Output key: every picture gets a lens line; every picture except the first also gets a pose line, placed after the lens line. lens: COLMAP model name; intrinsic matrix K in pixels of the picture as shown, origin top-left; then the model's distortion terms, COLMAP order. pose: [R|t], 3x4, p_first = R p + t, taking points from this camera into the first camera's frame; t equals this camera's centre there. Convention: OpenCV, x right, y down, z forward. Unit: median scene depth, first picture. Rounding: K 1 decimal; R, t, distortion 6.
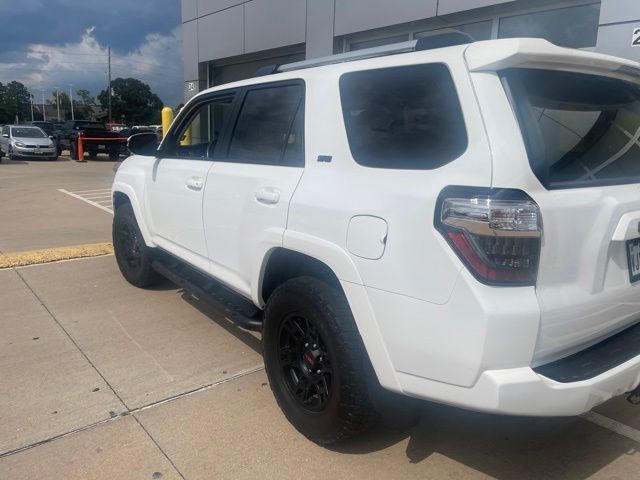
lens RADIAL K [[488.4, 0, 326.1], [0, 488.4, 239.5], [0, 0, 1]] dist [0.058198, -0.069252]
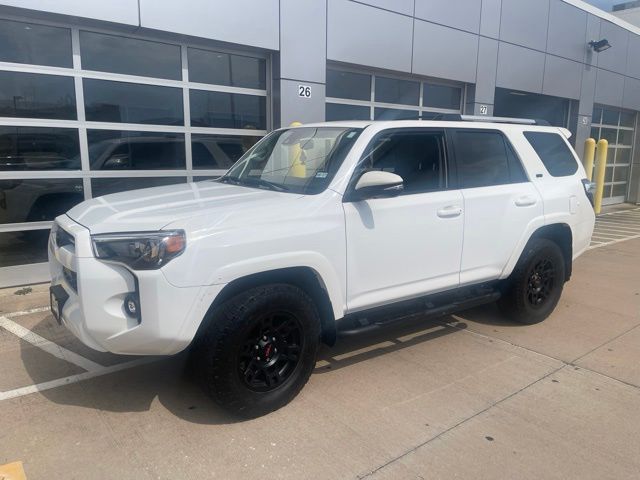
lens RADIAL K [[488.4, 0, 326.1], [0, 488.4, 239.5], [0, 0, 1]] dist [0.058198, -0.069252]
pose [[0.017697, -0.207580, 0.978058, -1.592880], [0.194957, 0.960151, 0.200252, -0.384060], [-0.980652, 0.187136, 0.057461, 1.417356]]
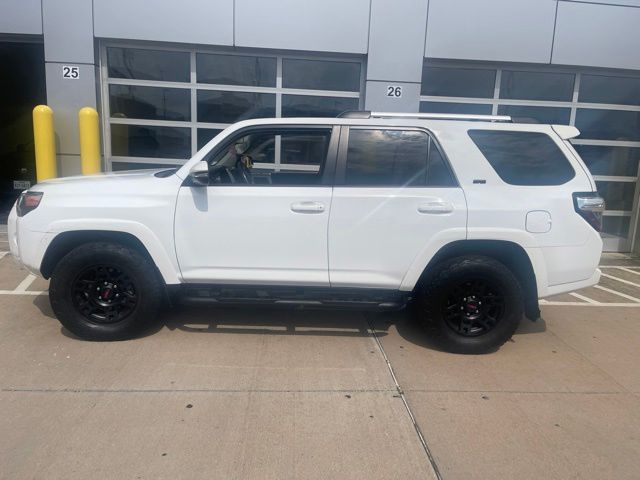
lens RADIAL K [[488.4, 0, 326.1], [0, 488.4, 239.5], [0, 0, 1]] dist [0.058198, -0.069252]
pose [[0.591289, -0.159241, 0.790582, -1.327174], [0.145841, 0.985263, 0.089377, -0.157897], [-0.793163, 0.062451, 0.605798, 0.336376]]
